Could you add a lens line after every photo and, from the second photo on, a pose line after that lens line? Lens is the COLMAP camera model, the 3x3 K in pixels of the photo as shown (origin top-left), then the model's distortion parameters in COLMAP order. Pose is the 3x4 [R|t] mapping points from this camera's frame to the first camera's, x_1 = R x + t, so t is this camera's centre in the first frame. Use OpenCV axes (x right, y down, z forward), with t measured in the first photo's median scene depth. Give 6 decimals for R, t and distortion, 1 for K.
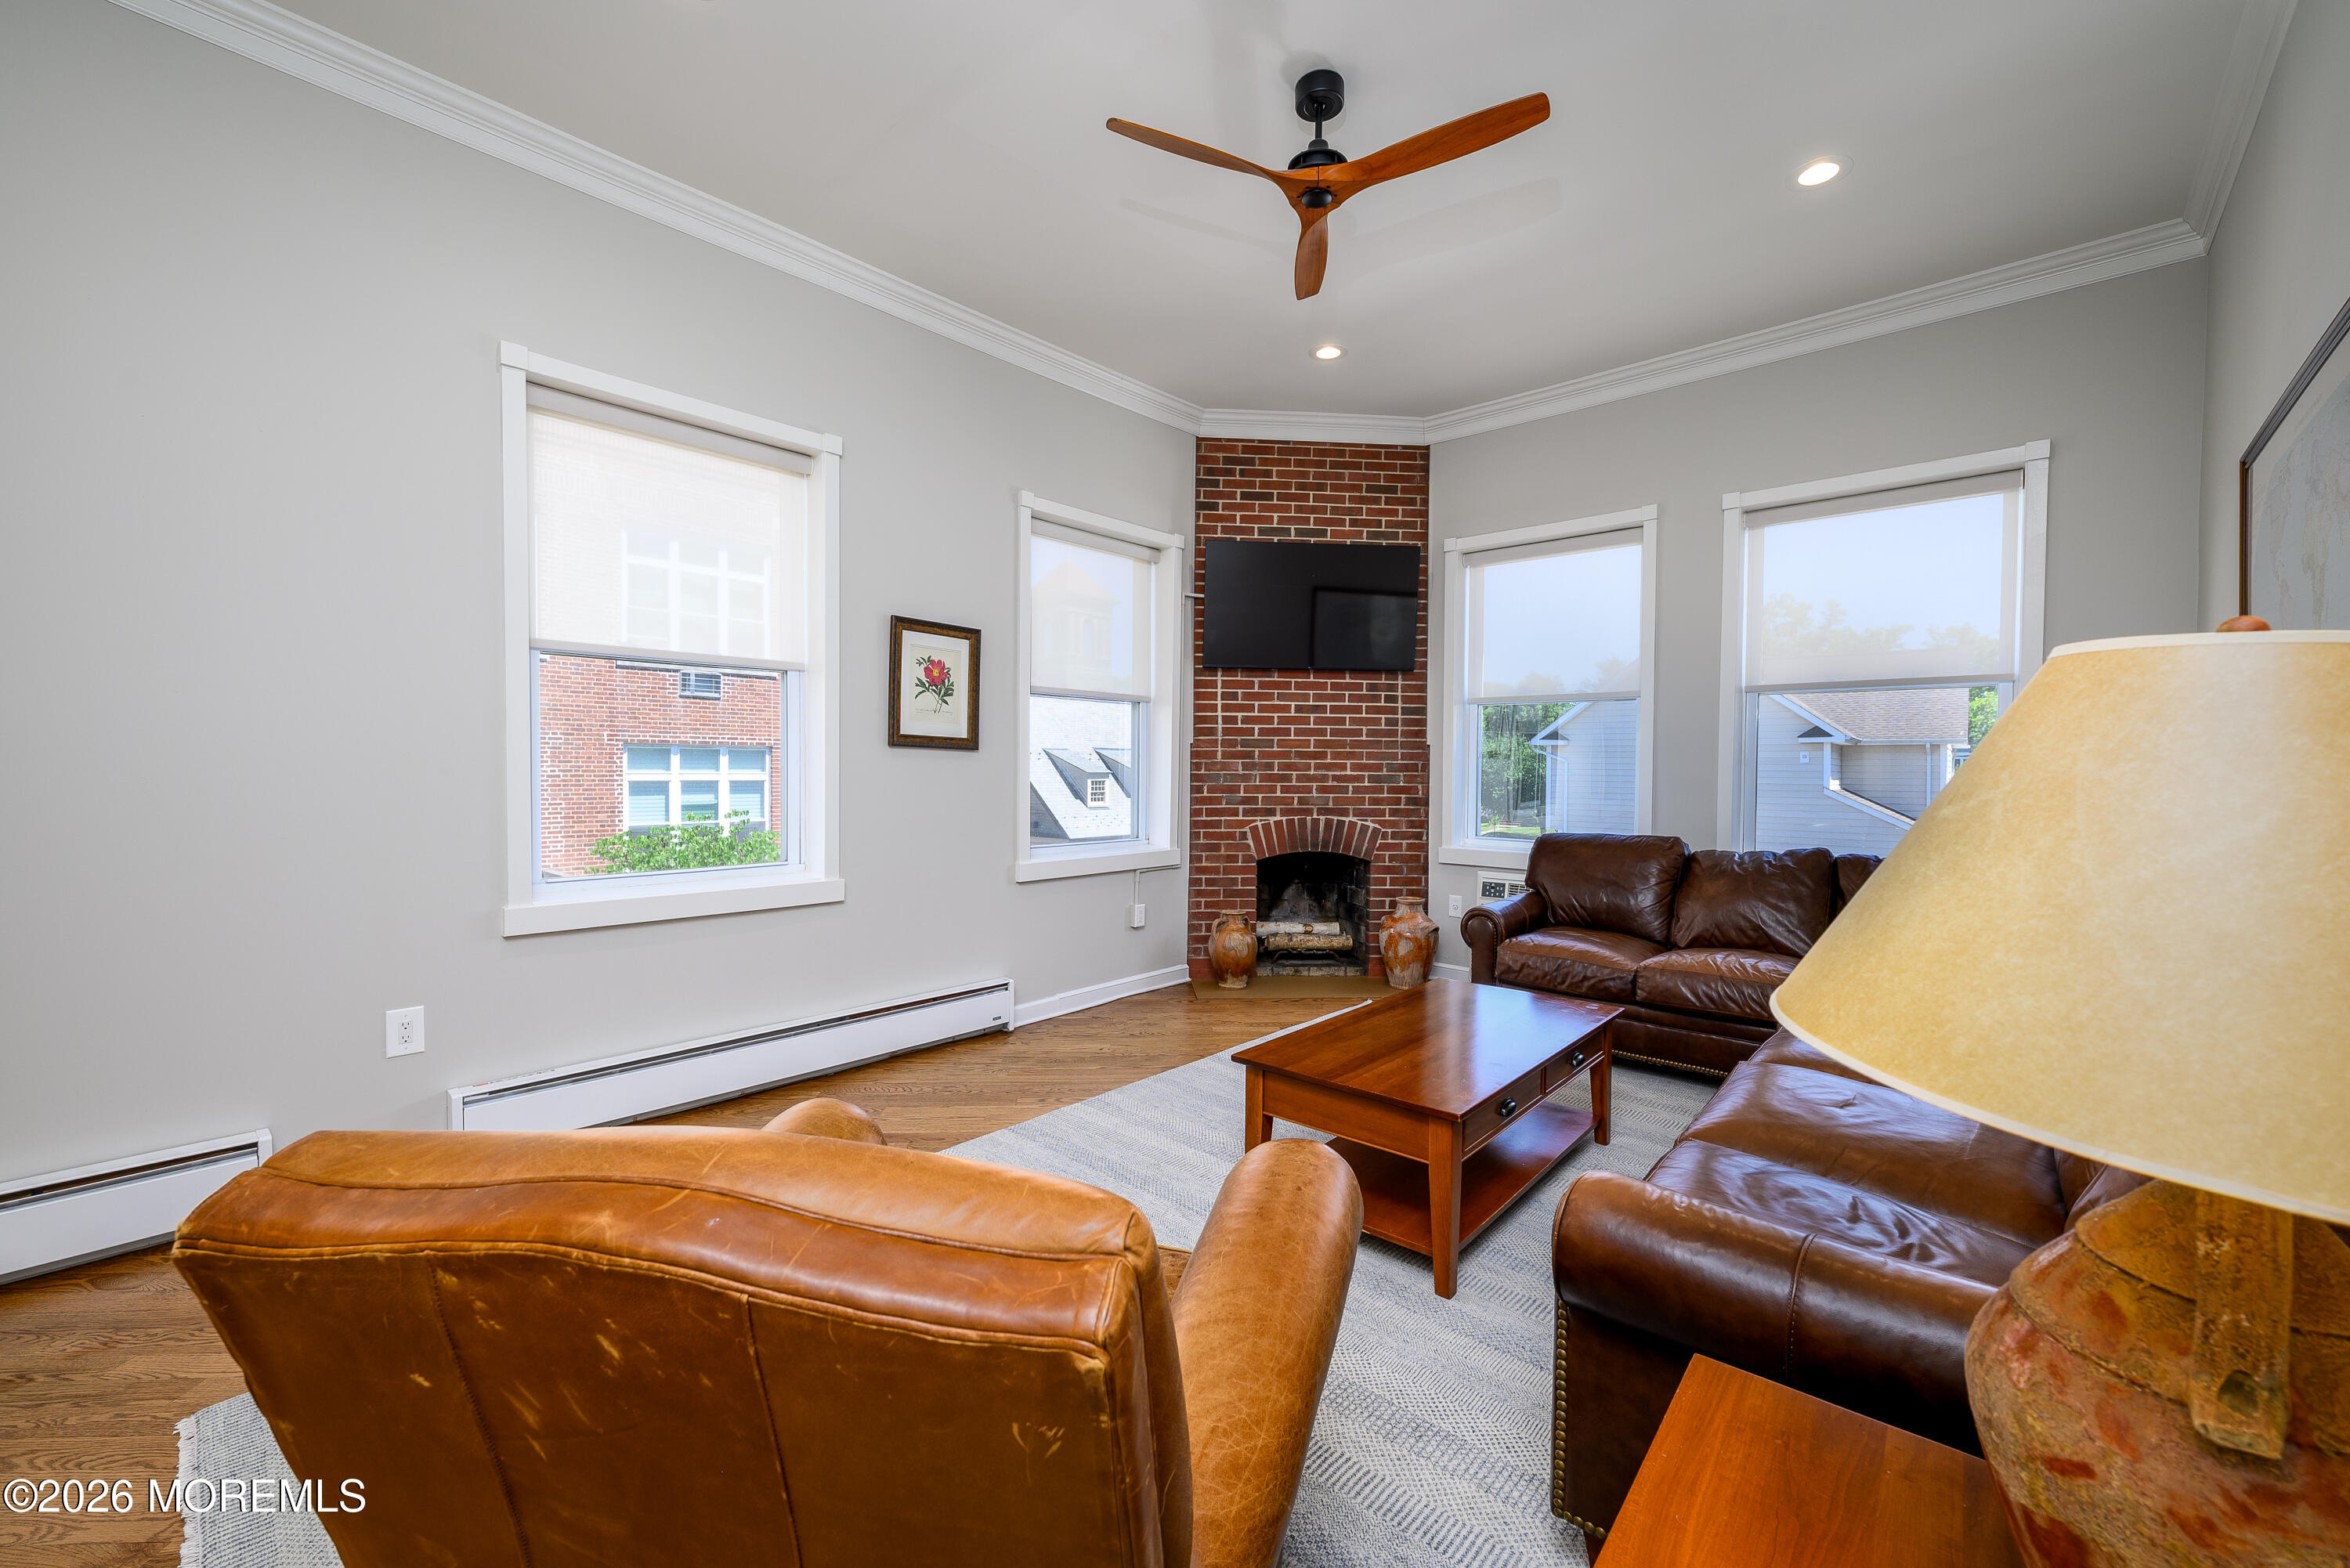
lens RADIAL K [[935.2, 0, 1175.0], [0, 935.2, 784.0], [0, 0, 1]] dist [-0.002183, 0.000062]
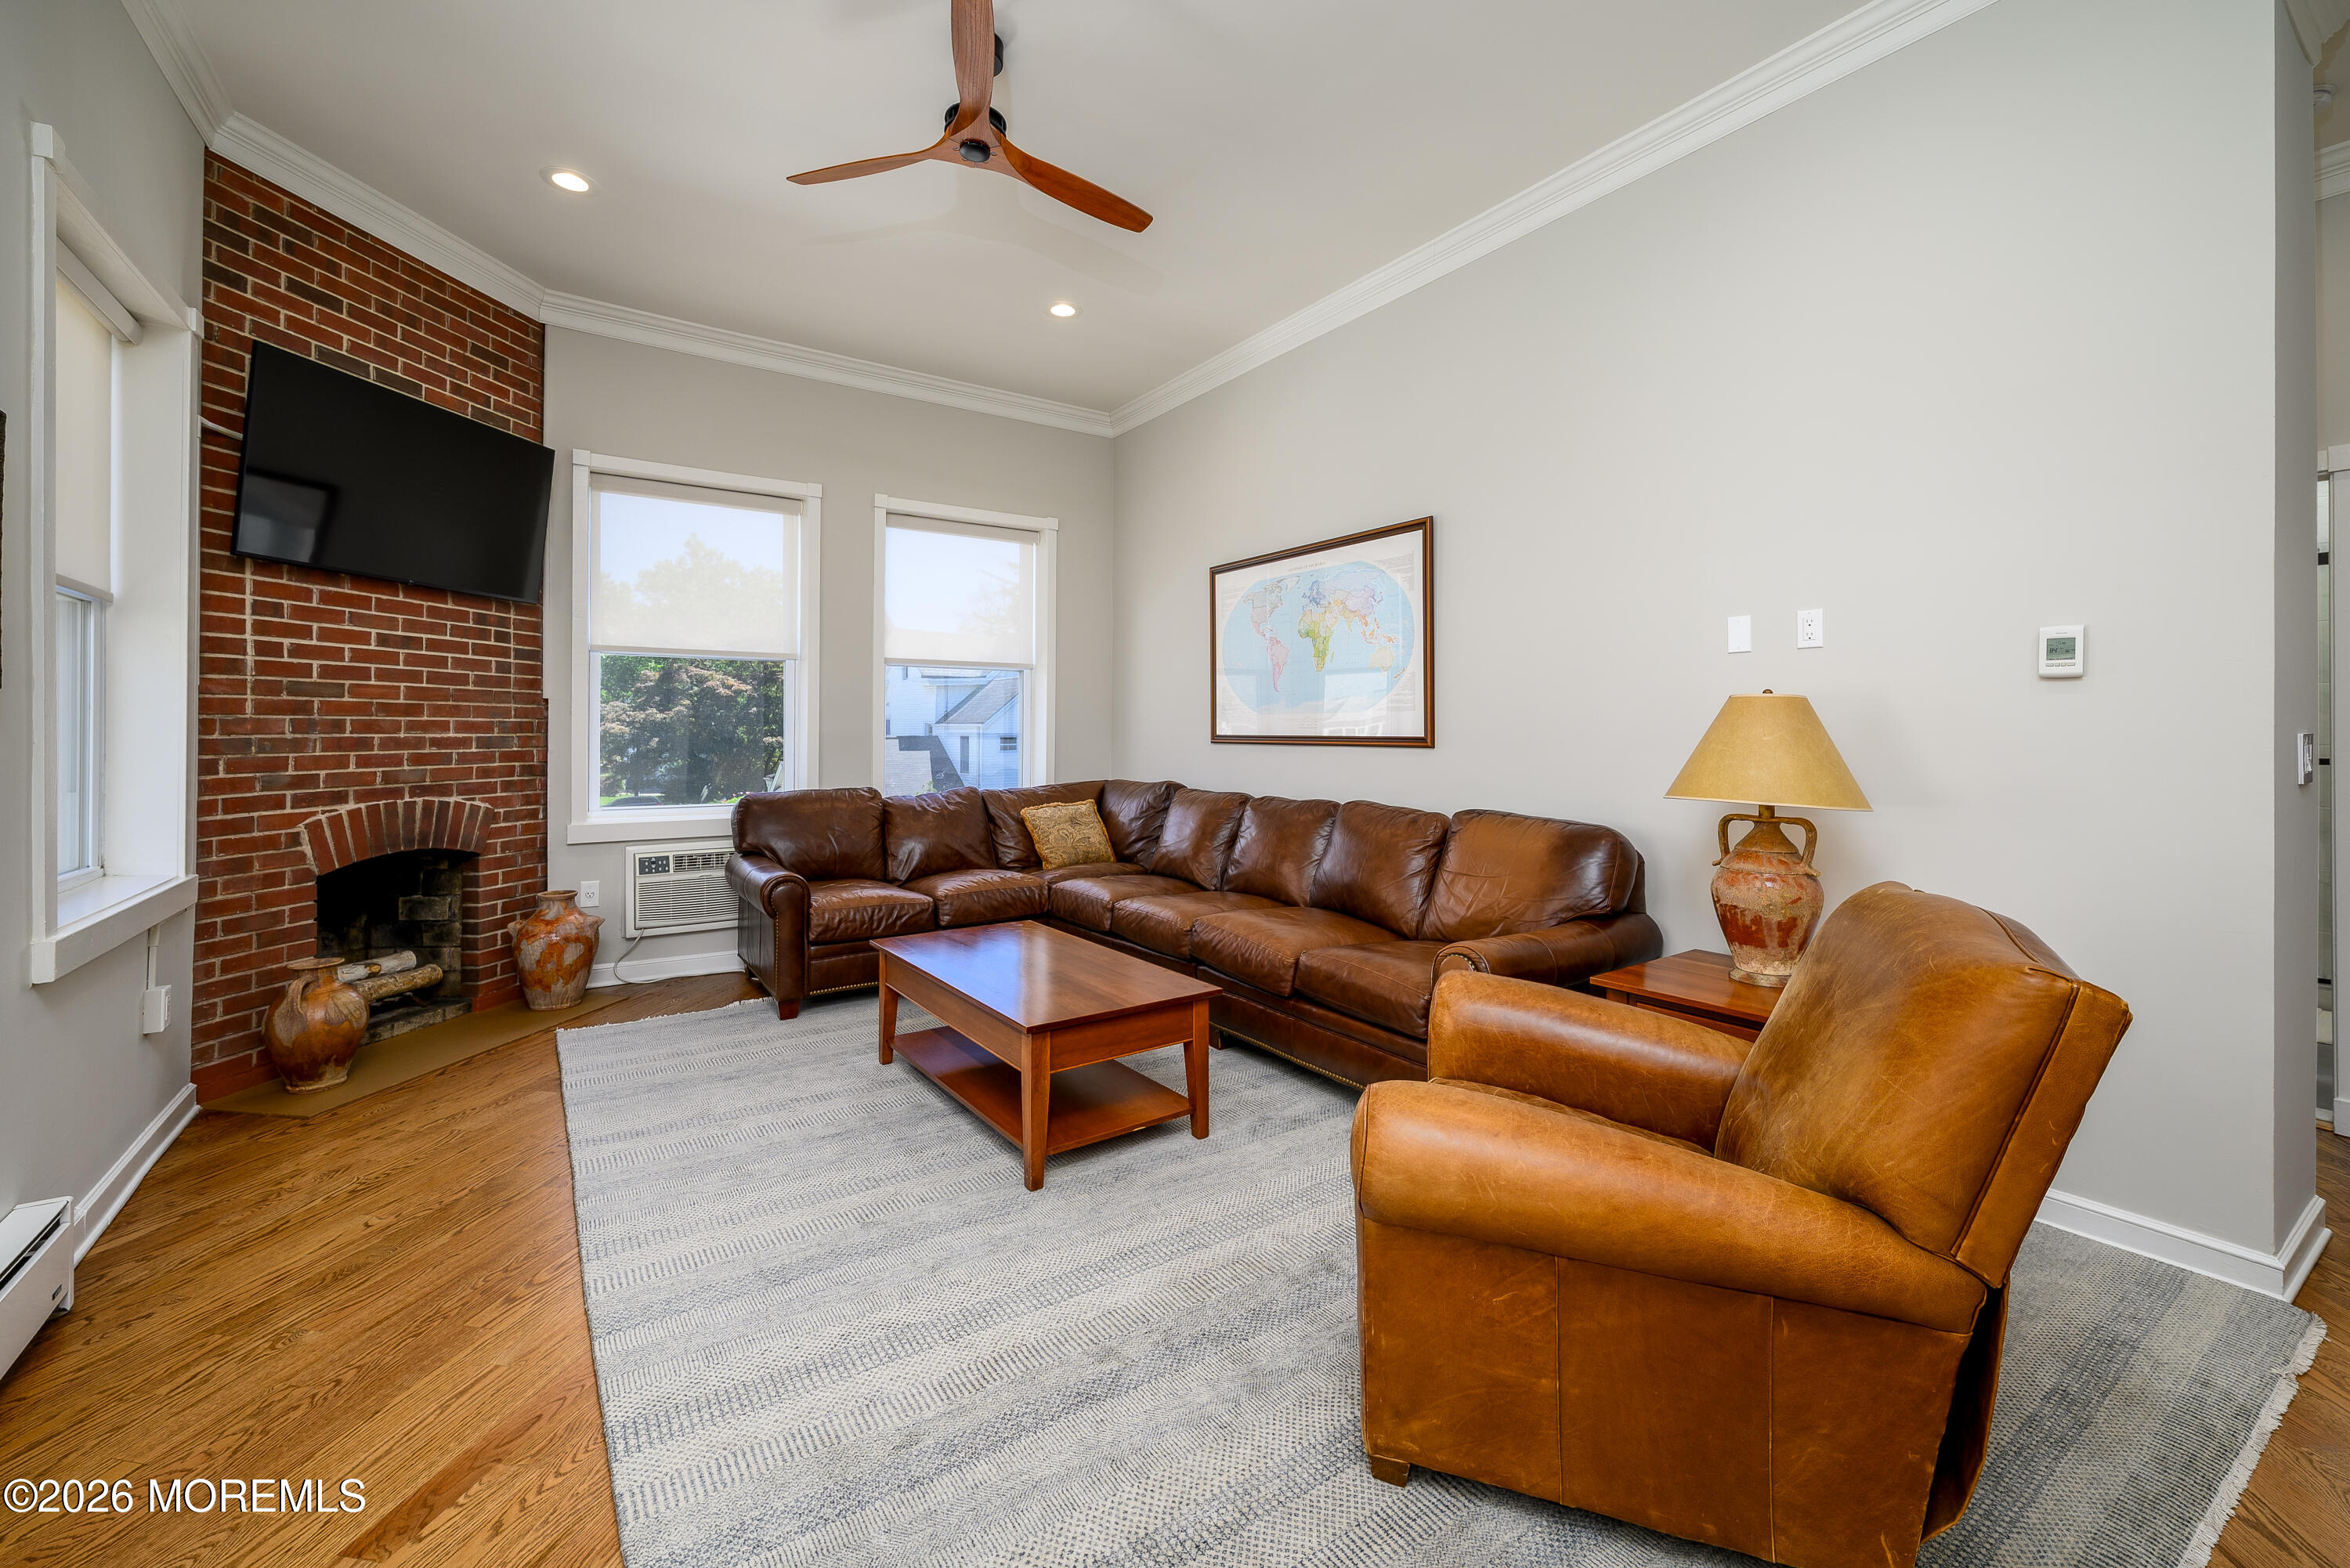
lens RADIAL K [[958.1, 0, 1176.6], [0, 958.1, 723.8], [0, 0, 1]] dist [-0.000472, 0.000044]
pose [[0.230449, 0.000162, 0.973084, -0.402705], [0.018444, 0.999820, -0.004534, -0.006853], [-0.972910, 0.018993, 0.230404, 0.292607]]
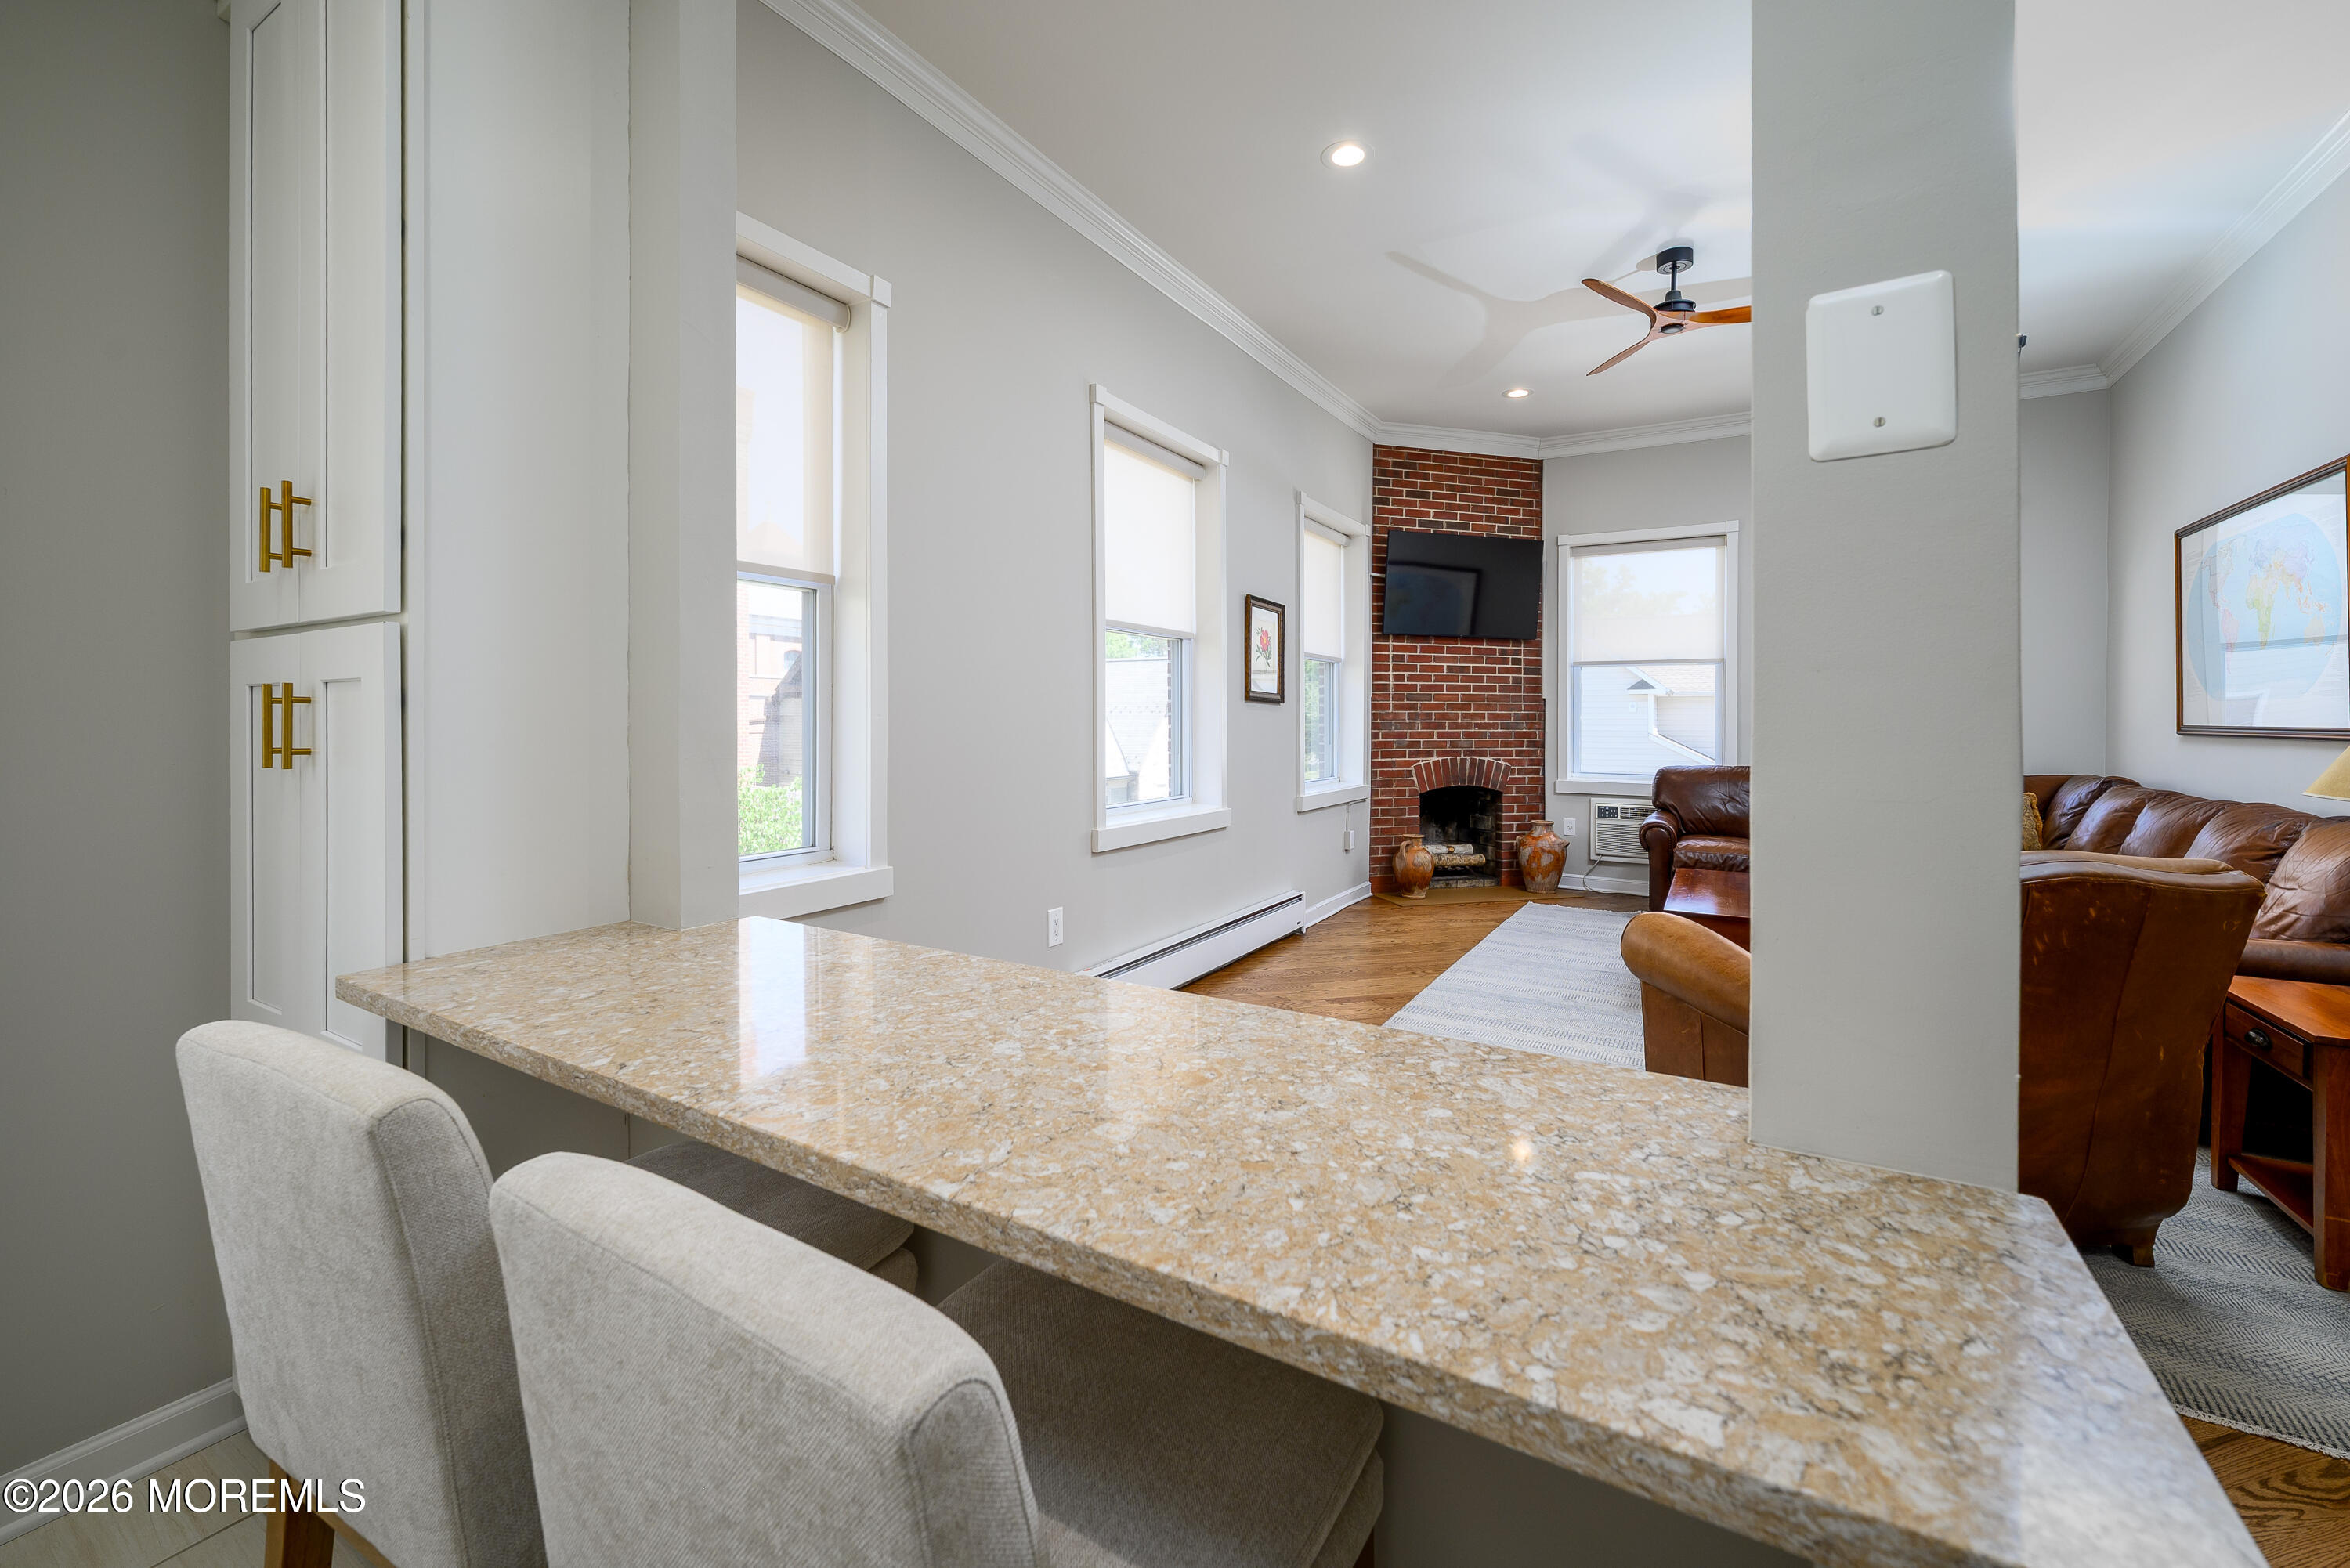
lens RADIAL K [[962.0, 0, 1177.0], [0, 962.0, 719.1], [0, 0, 1]] dist [-0.001676, -0.000065]
pose [[0.979557, -0.004029, 0.201127, -0.471014], [0.007304, 0.999853, -0.015544, 0.002087], [-0.201035, 0.016695, 0.979442, -0.159427]]
